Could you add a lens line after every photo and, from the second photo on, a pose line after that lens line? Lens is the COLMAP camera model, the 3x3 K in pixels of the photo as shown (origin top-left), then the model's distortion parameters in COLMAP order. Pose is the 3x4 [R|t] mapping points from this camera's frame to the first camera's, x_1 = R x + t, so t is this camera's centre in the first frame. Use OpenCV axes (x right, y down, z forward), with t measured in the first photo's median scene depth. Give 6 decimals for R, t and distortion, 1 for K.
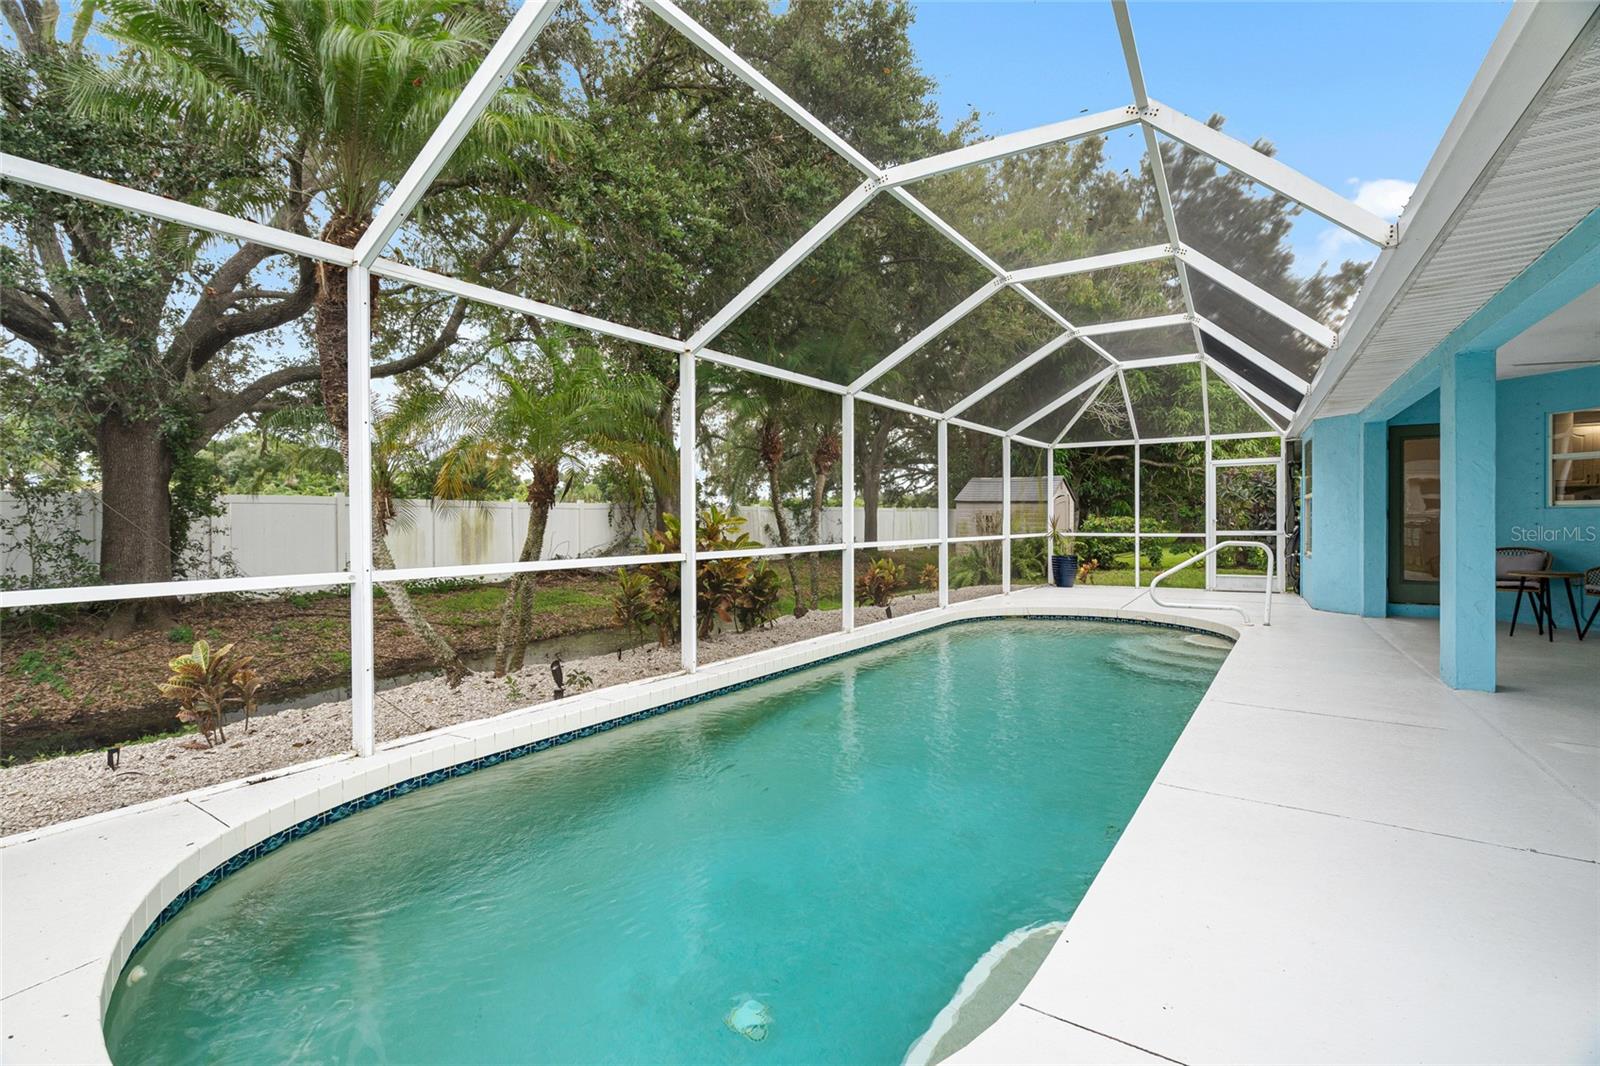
lens RADIAL K [[731.5, 0, 797.6], [0, 731.5, 533.8], [0, 0, 1]] dist [-0.005096, 0.000882]
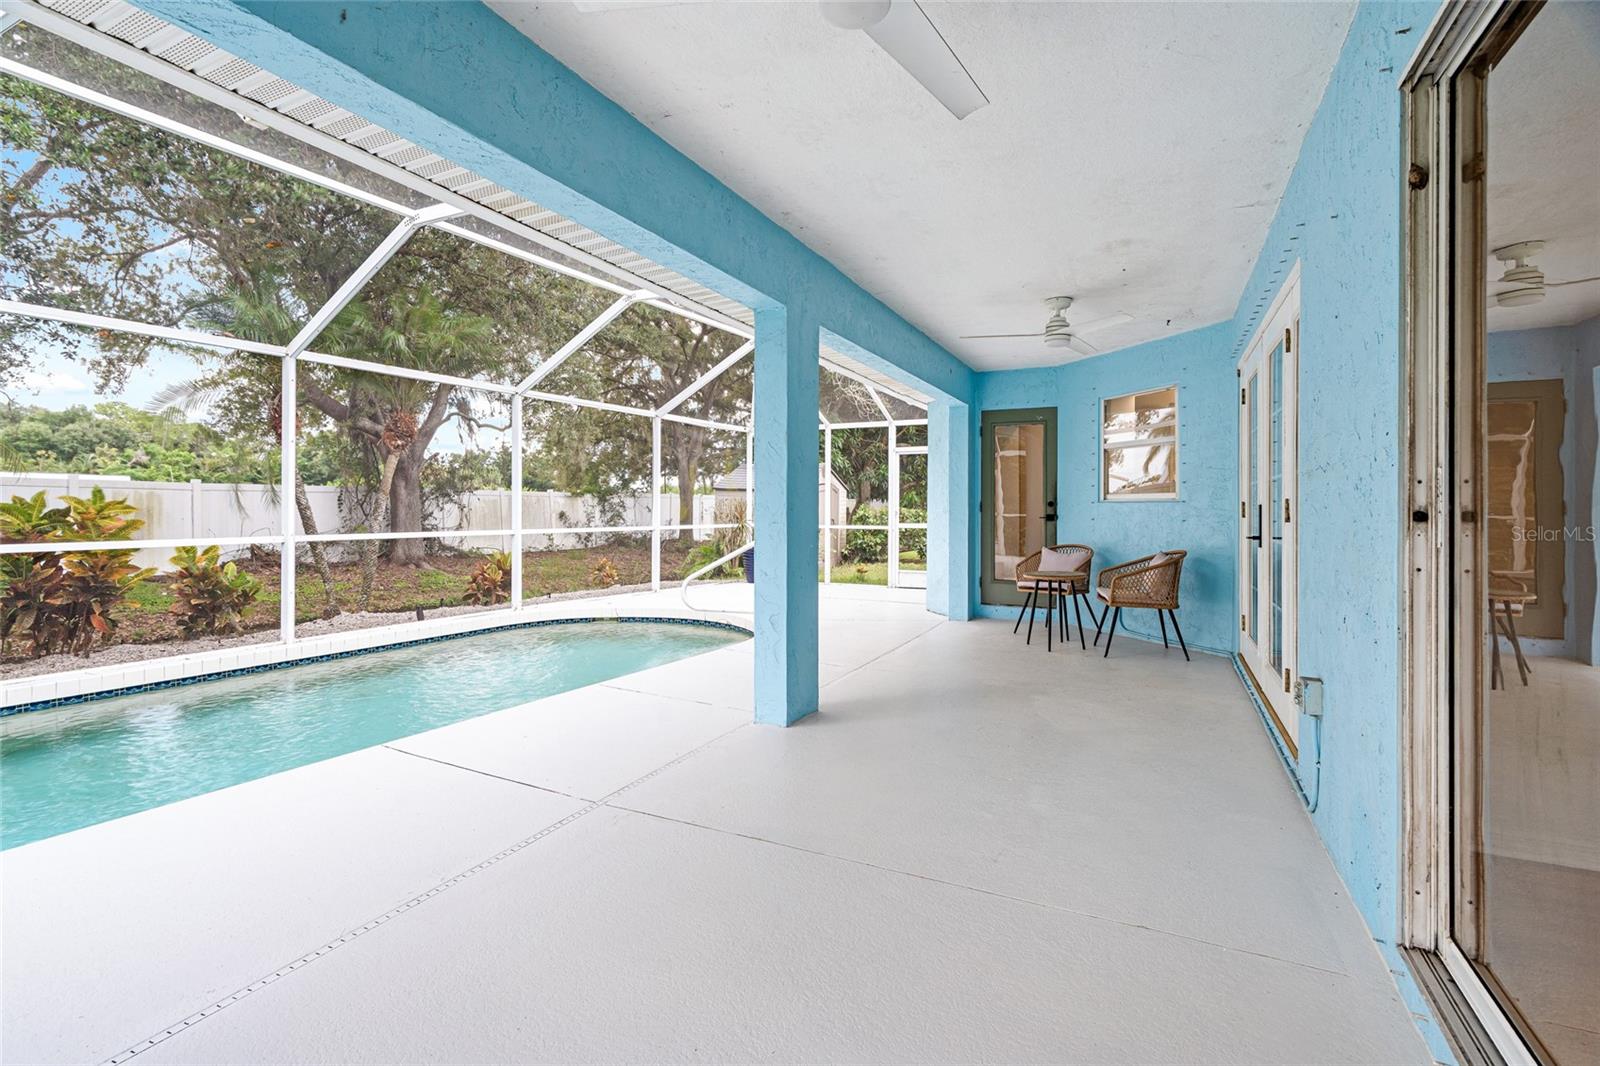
lens RADIAL K [[731.5, 0, 808.7], [0, 731.5, 519.6], [0, 0, 1]] dist [-0.005096, 0.000882]
pose [[0.995856, 0.010108, 0.090381, 0.353516], [-0.009893, 0.999947, -0.002828, -0.004711], [-0.090405, 0.001923, 0.995903, 0.073996]]
